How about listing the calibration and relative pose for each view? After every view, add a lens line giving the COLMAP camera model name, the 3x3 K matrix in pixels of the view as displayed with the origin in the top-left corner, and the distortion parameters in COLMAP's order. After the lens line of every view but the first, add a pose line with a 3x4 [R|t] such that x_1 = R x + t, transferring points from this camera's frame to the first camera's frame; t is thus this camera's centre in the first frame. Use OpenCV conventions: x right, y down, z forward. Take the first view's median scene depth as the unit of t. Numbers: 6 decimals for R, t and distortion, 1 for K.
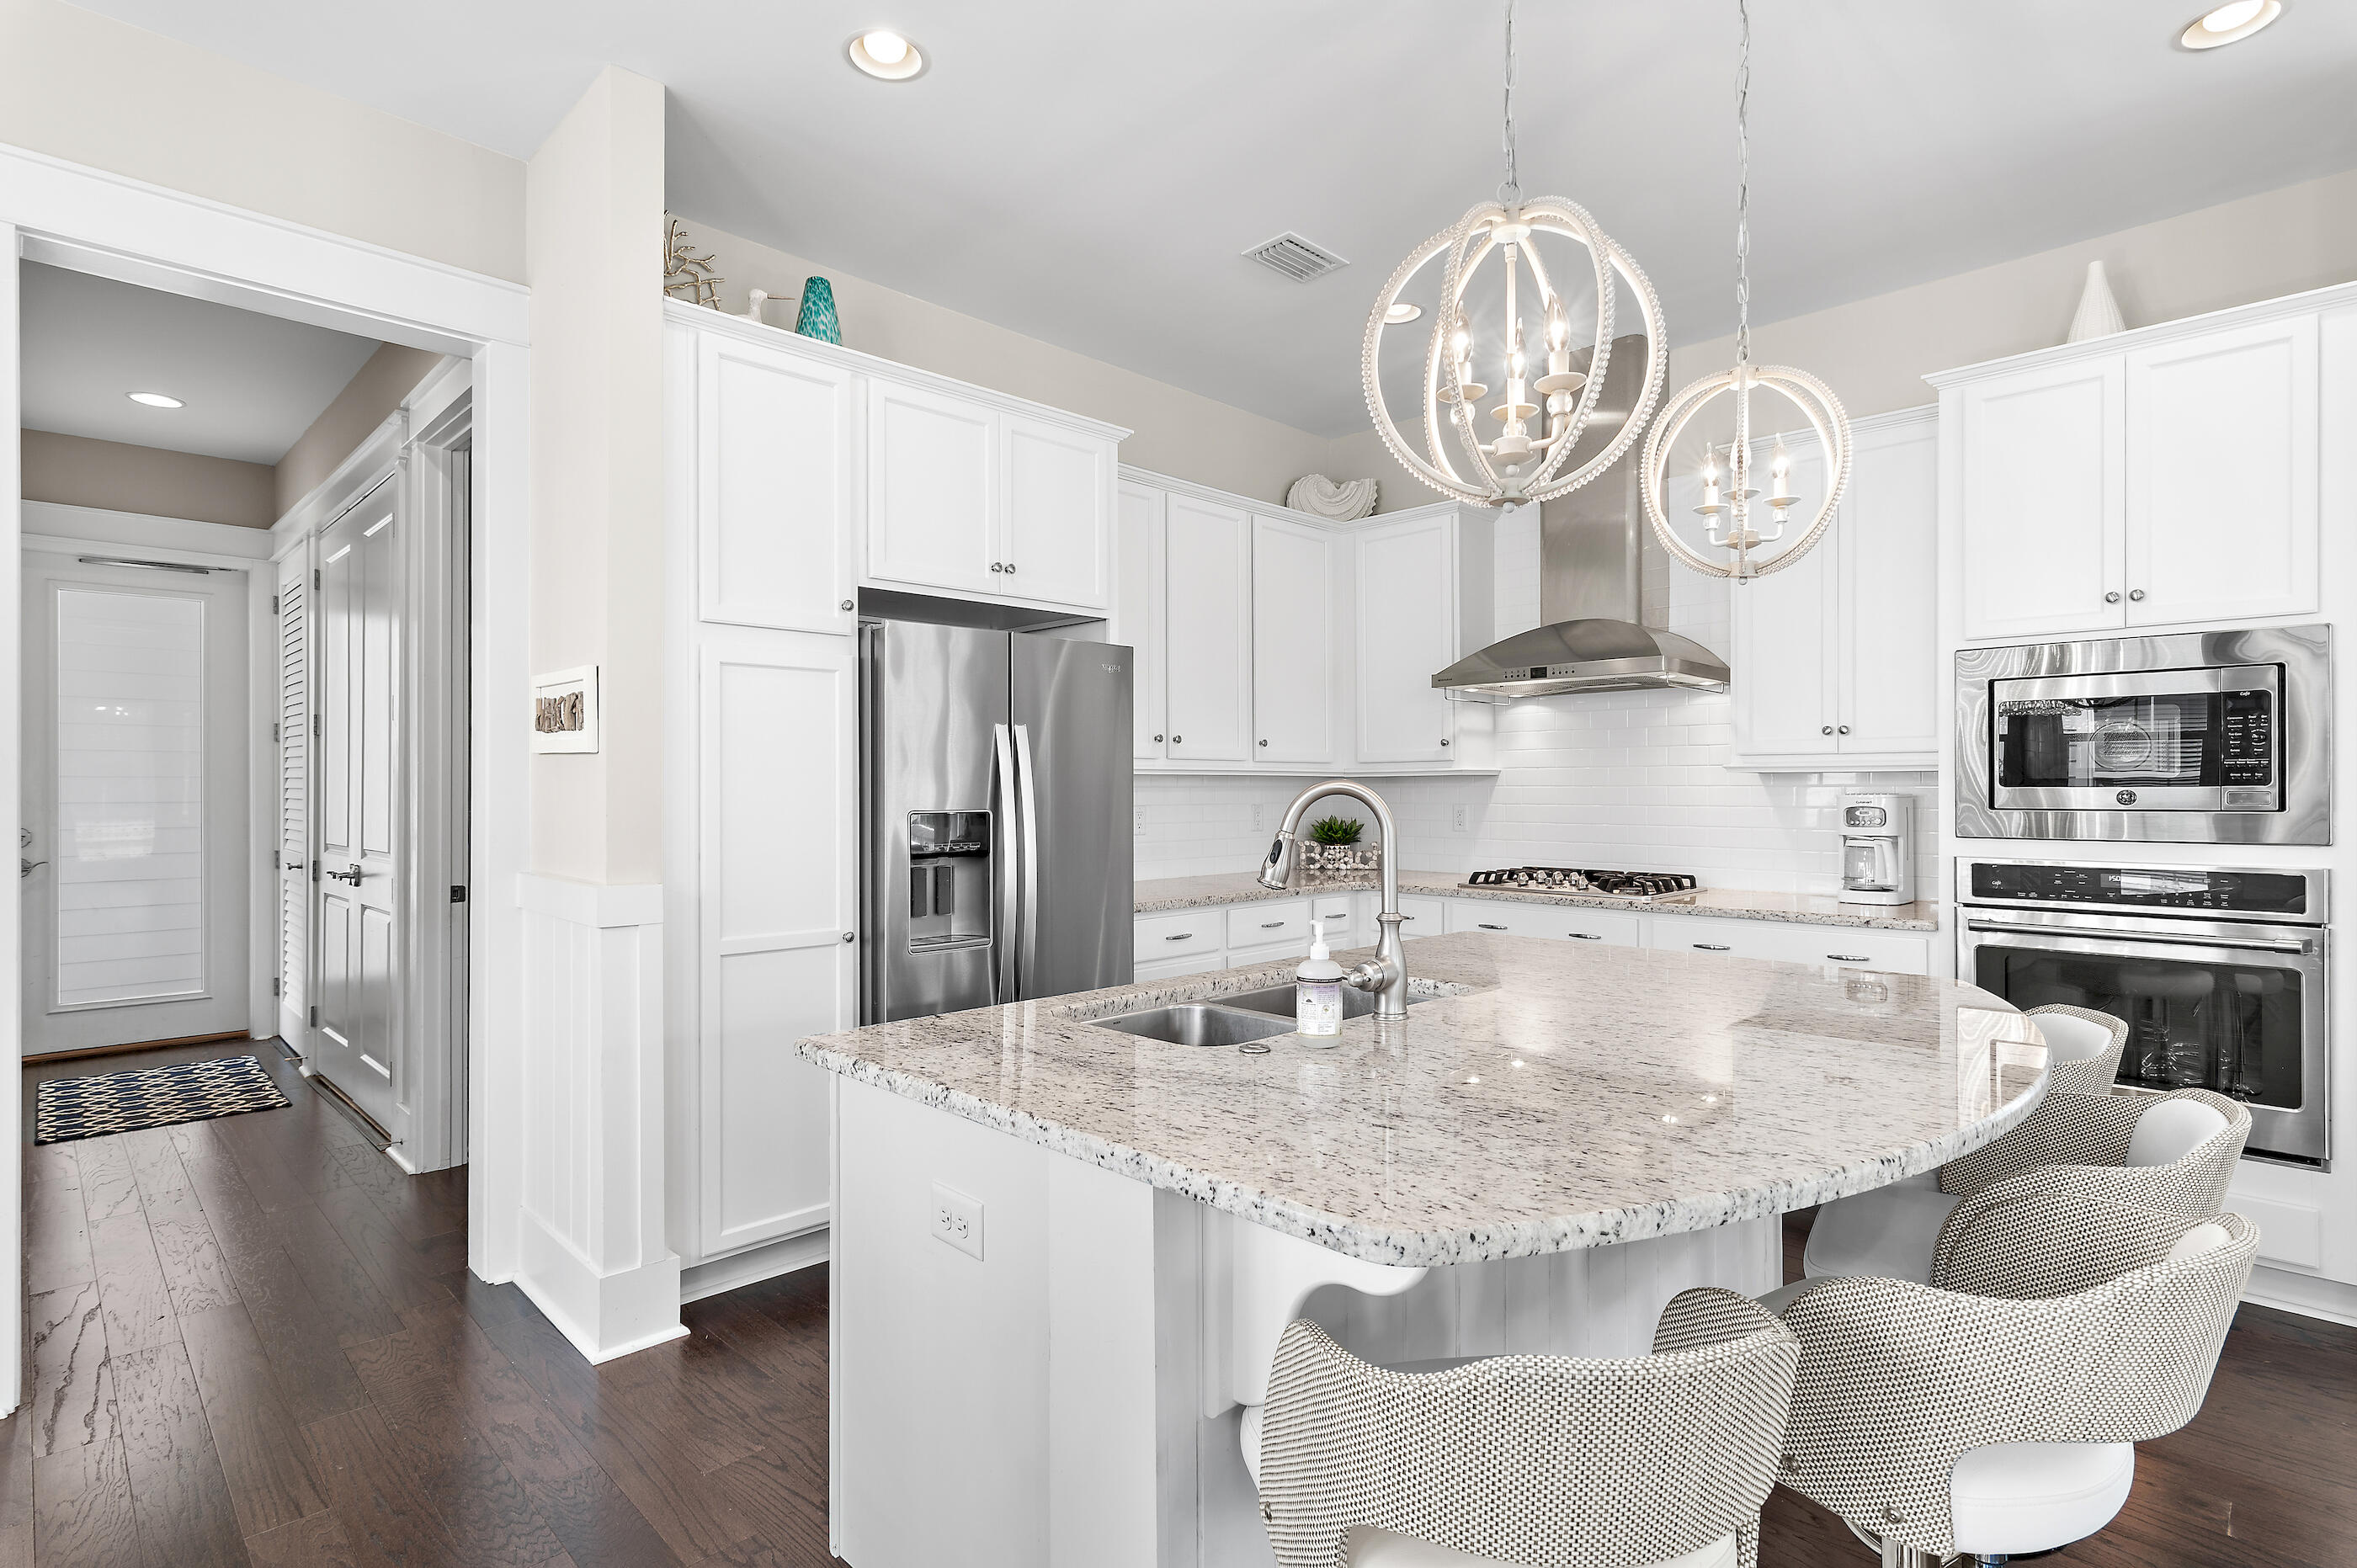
lens RADIAL K [[1151.3, 0, 1168.4], [0, 1151.3, 781.9], [0, 0, 1]] dist [0.001169, 0.000169]
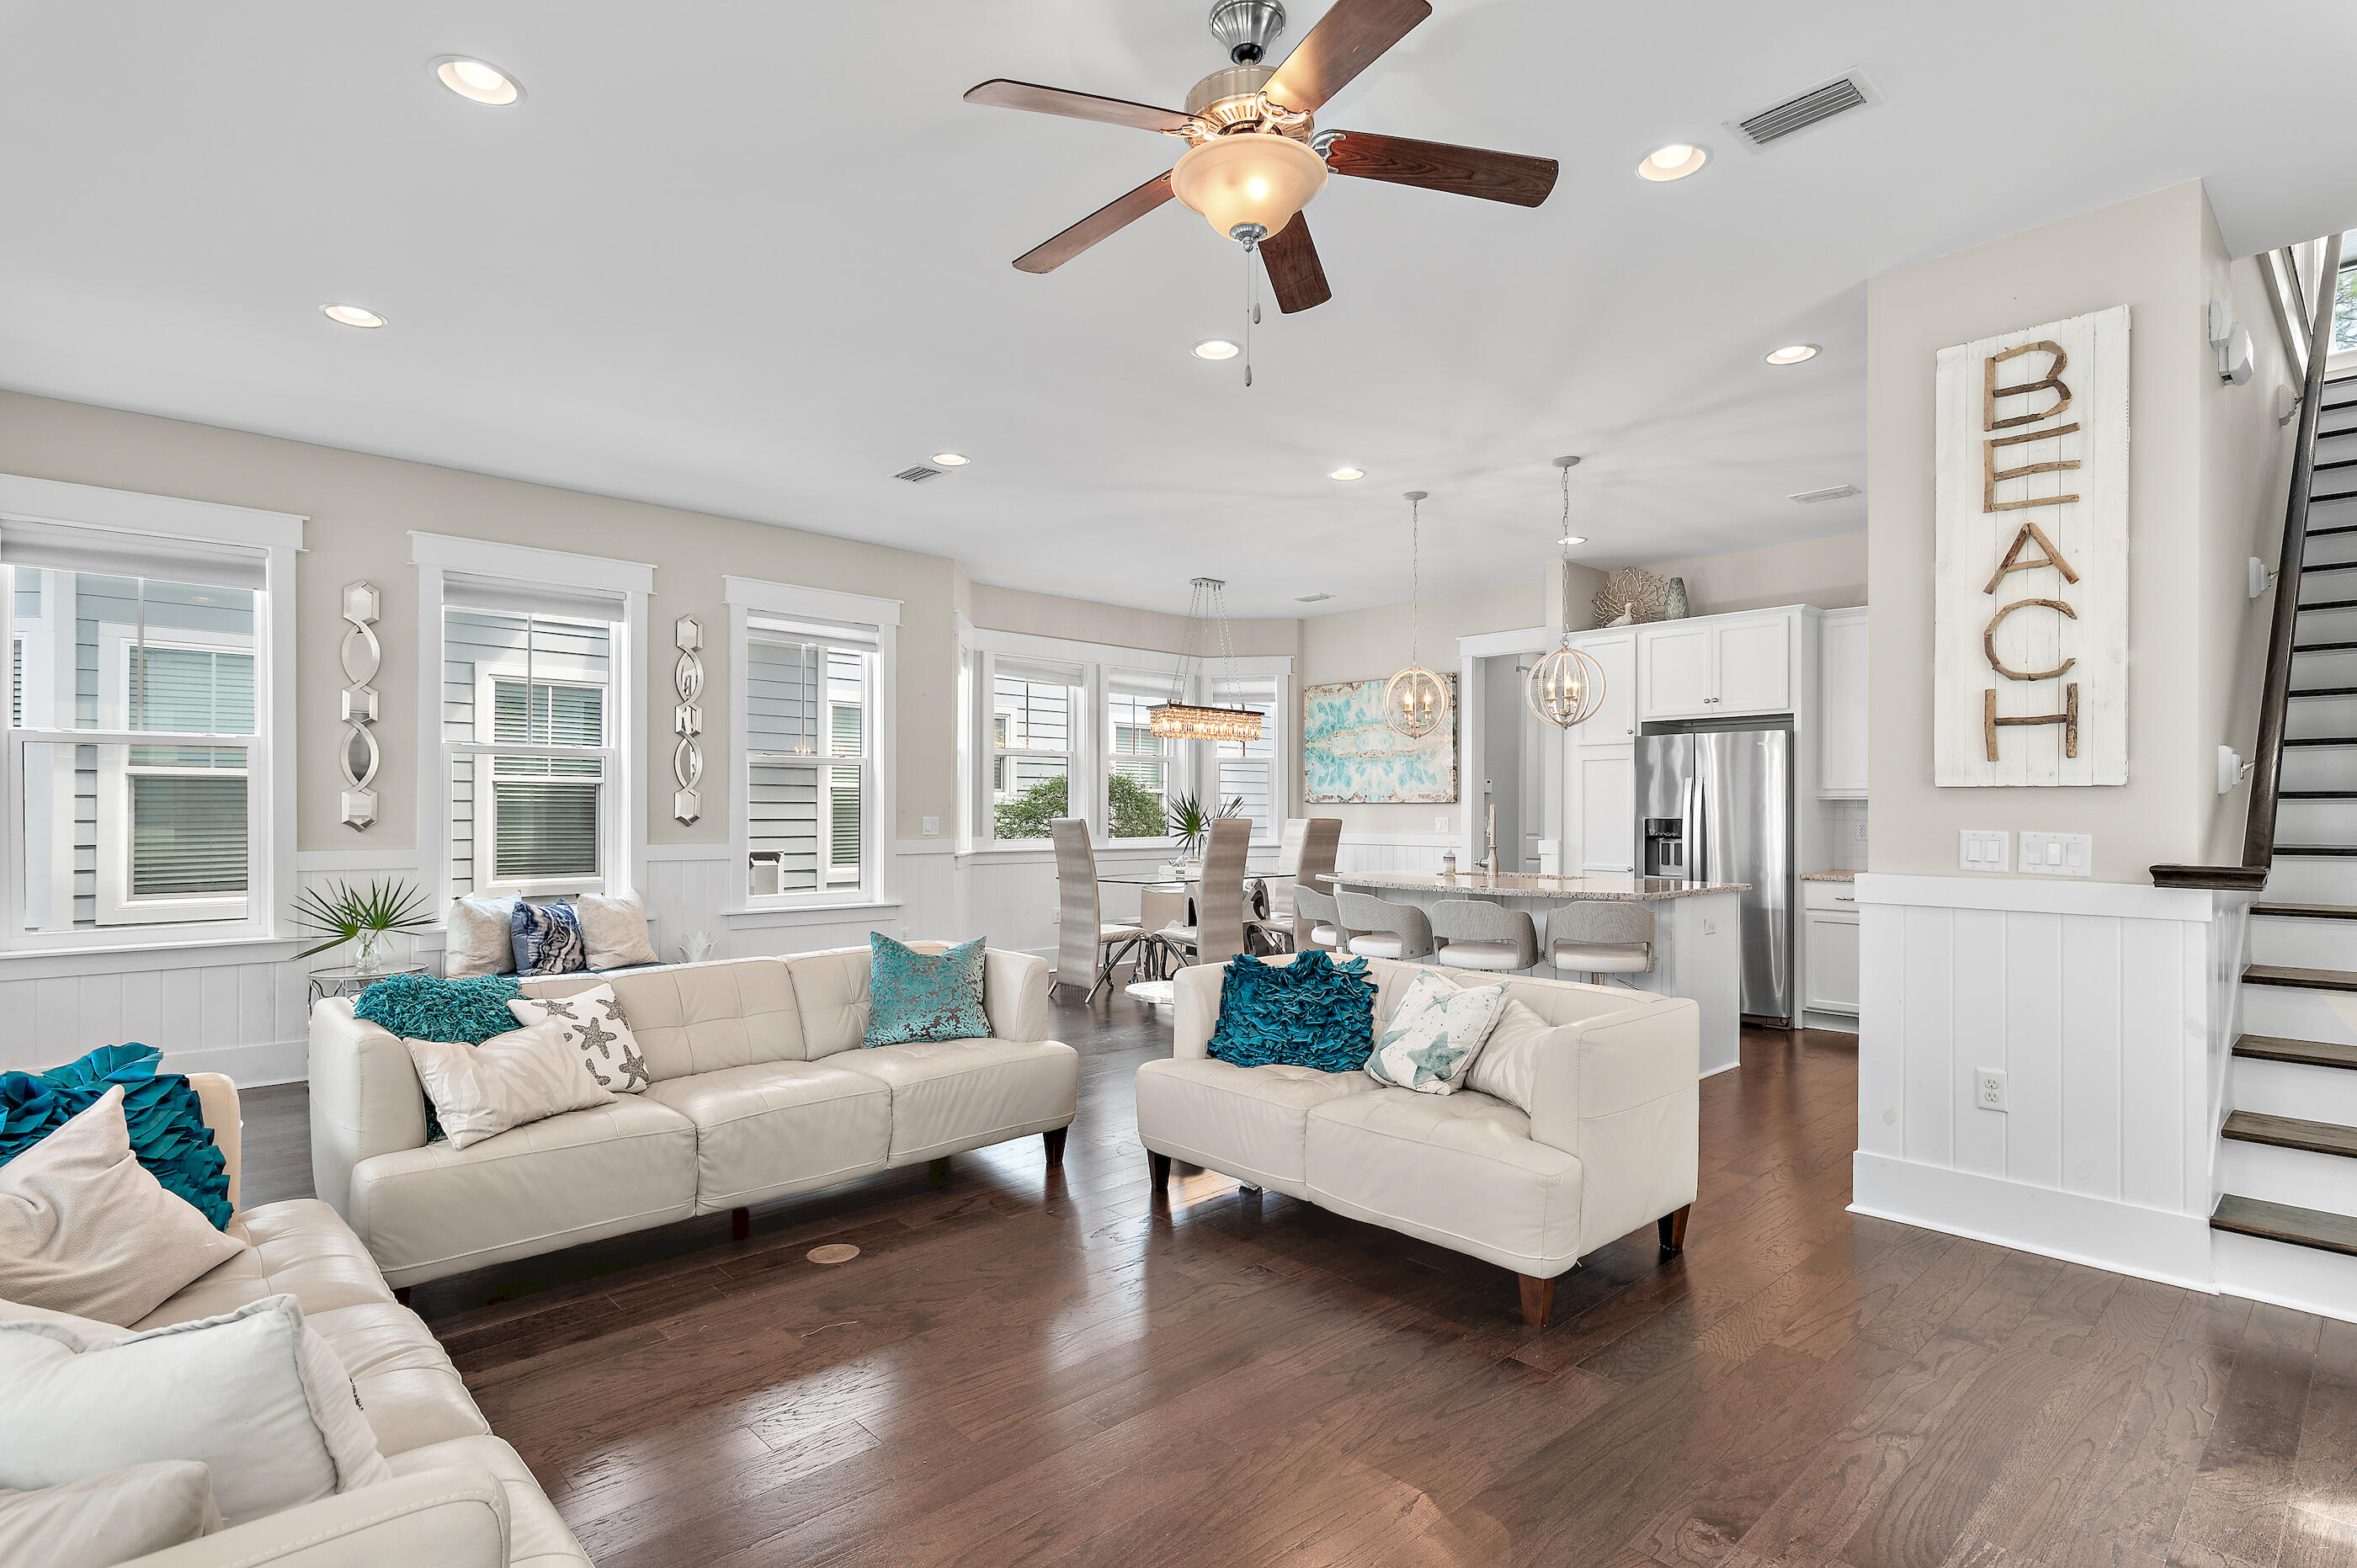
lens RADIAL K [[1162.2, 0, 1175.8], [0, 1162.2, 807.5], [0, 0, 1]] dist [0.000756, -0.000252]
pose [[-0.029664, 0.000355, -0.999560, 2.138925], [0.002555, 0.999997, 0.000280, 0.001766], [0.999557, -0.002545, -0.029665, 0.117820]]
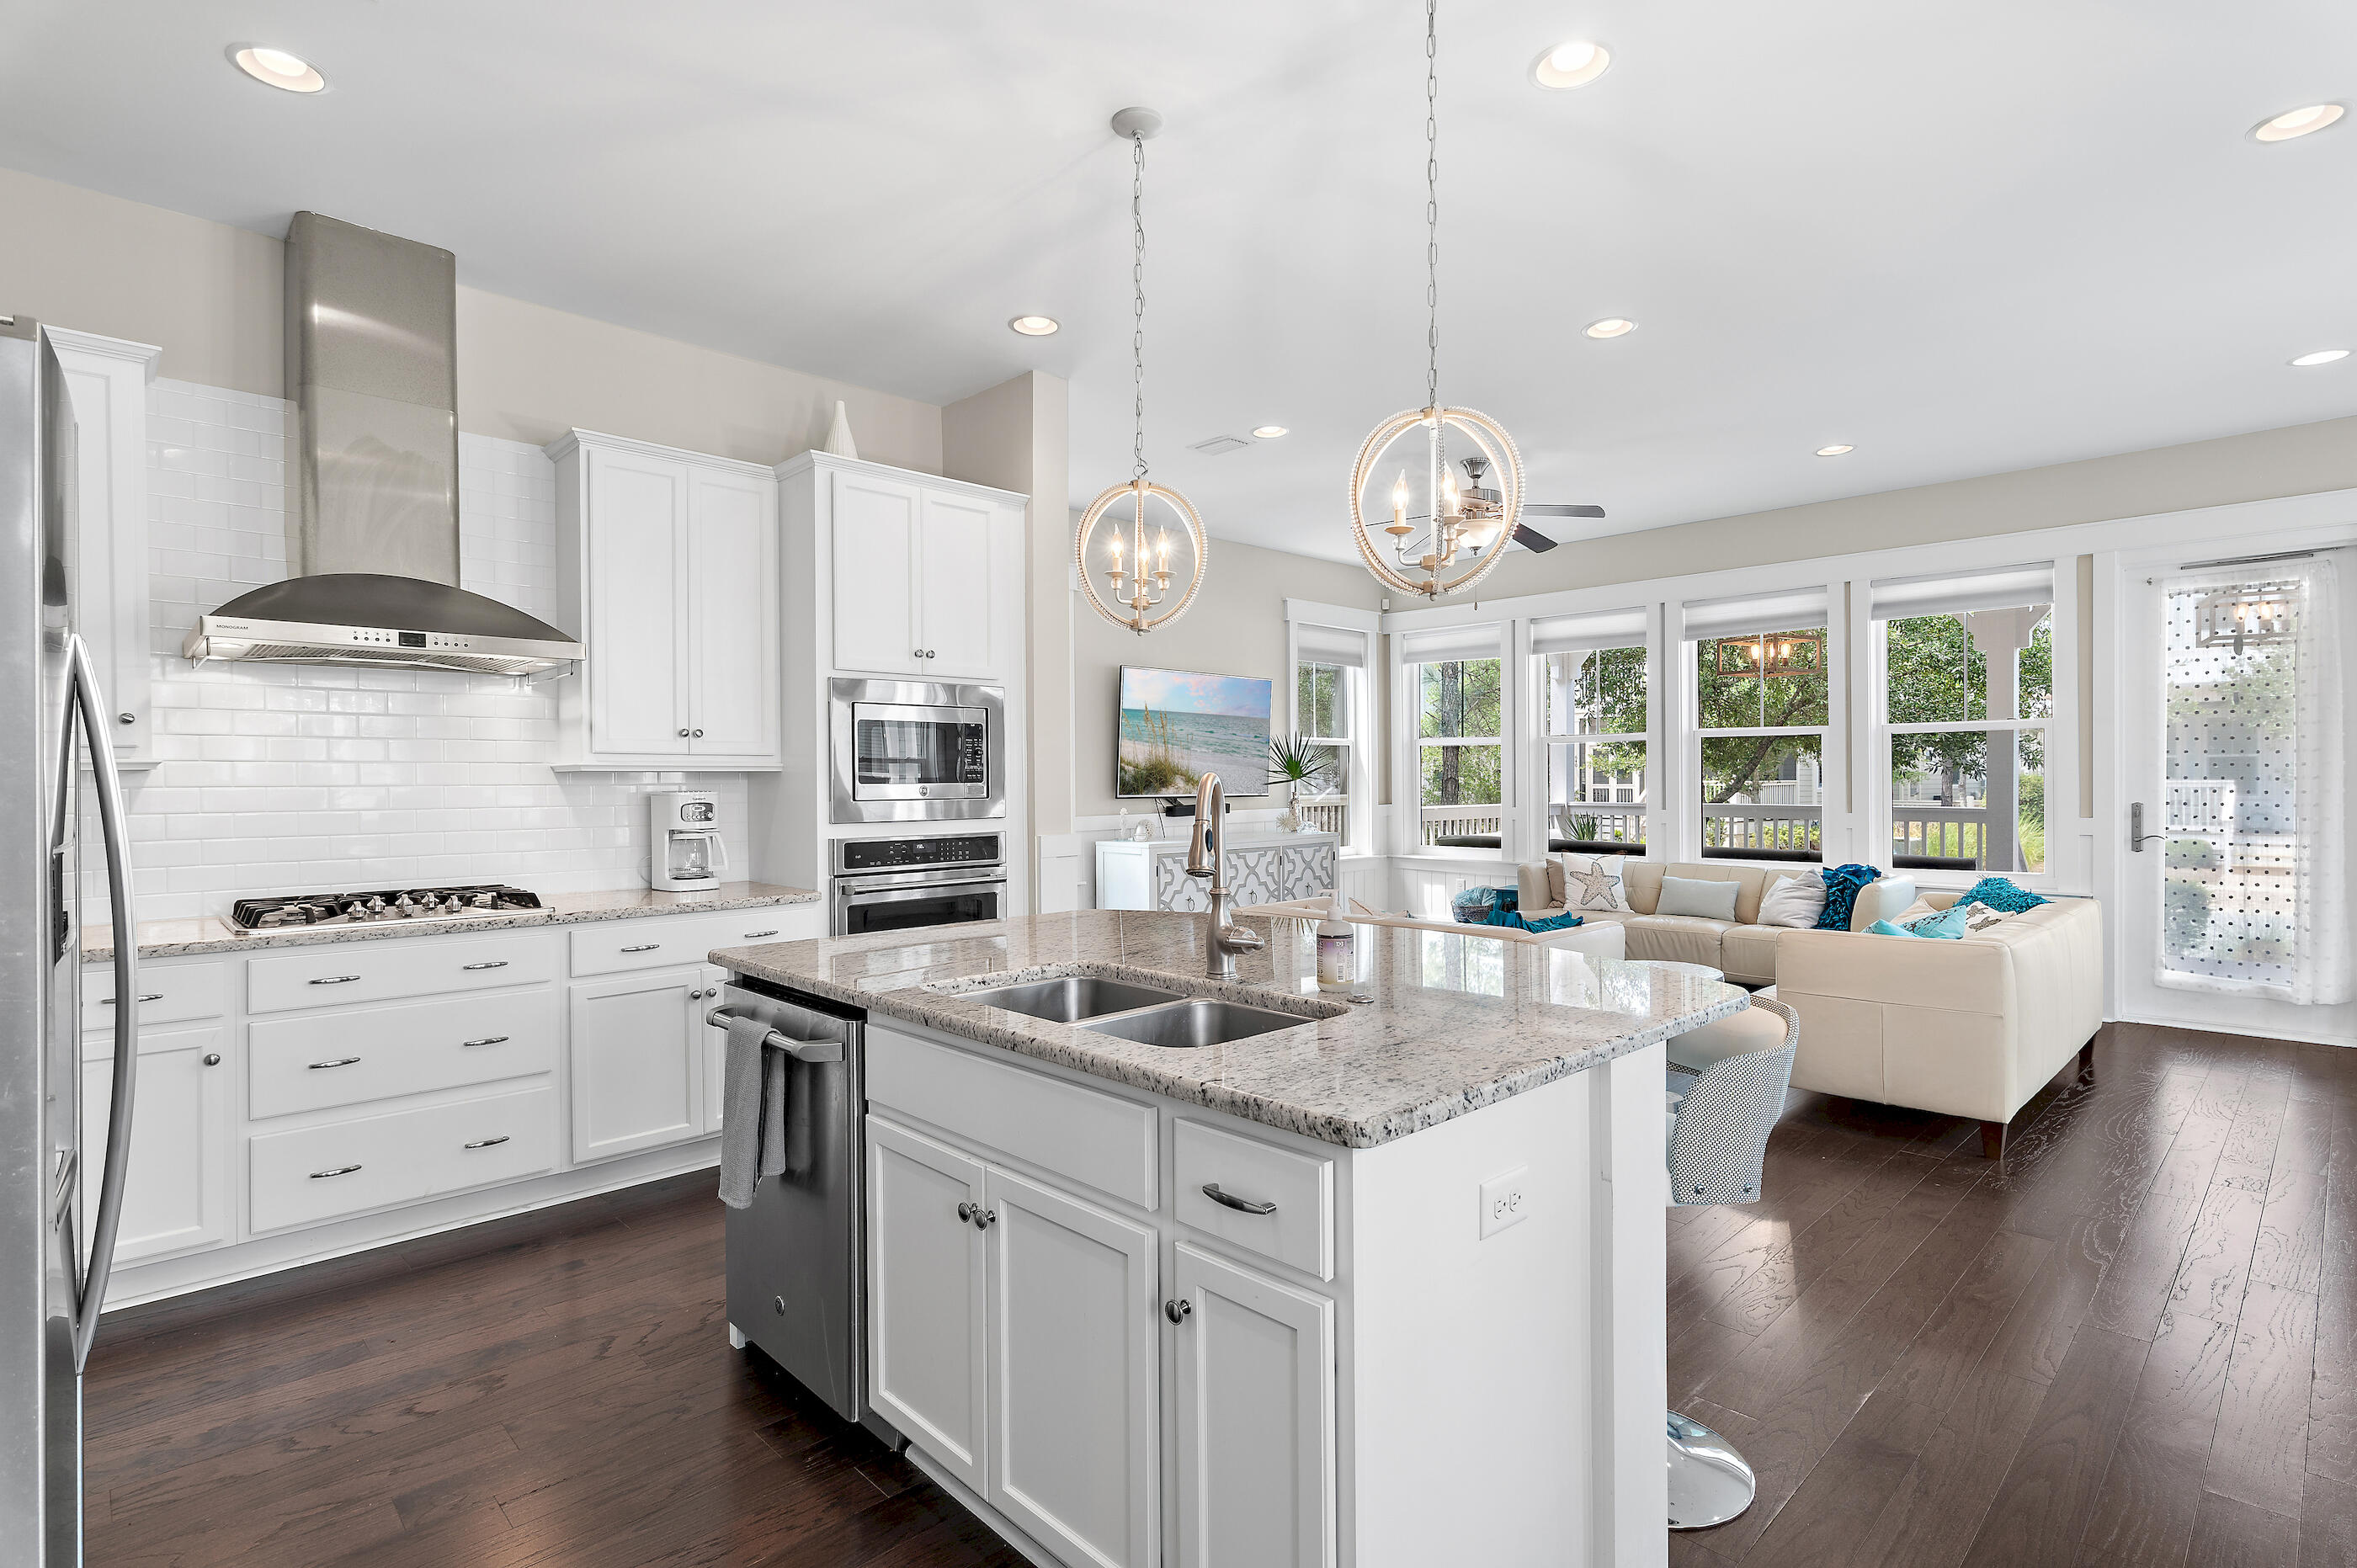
lens RADIAL K [[1135.0, 0, 1181.5], [0, 1135.0, 791.9], [0, 0, 1]] dist [-0.001567, -0.000043]
pose [[0.017257, -0.007699, 0.999821, -0.569192], [0.001093, 0.999970, 0.007681, 0.003797], [-0.999850, 0.000960, 0.017265, 0.602537]]
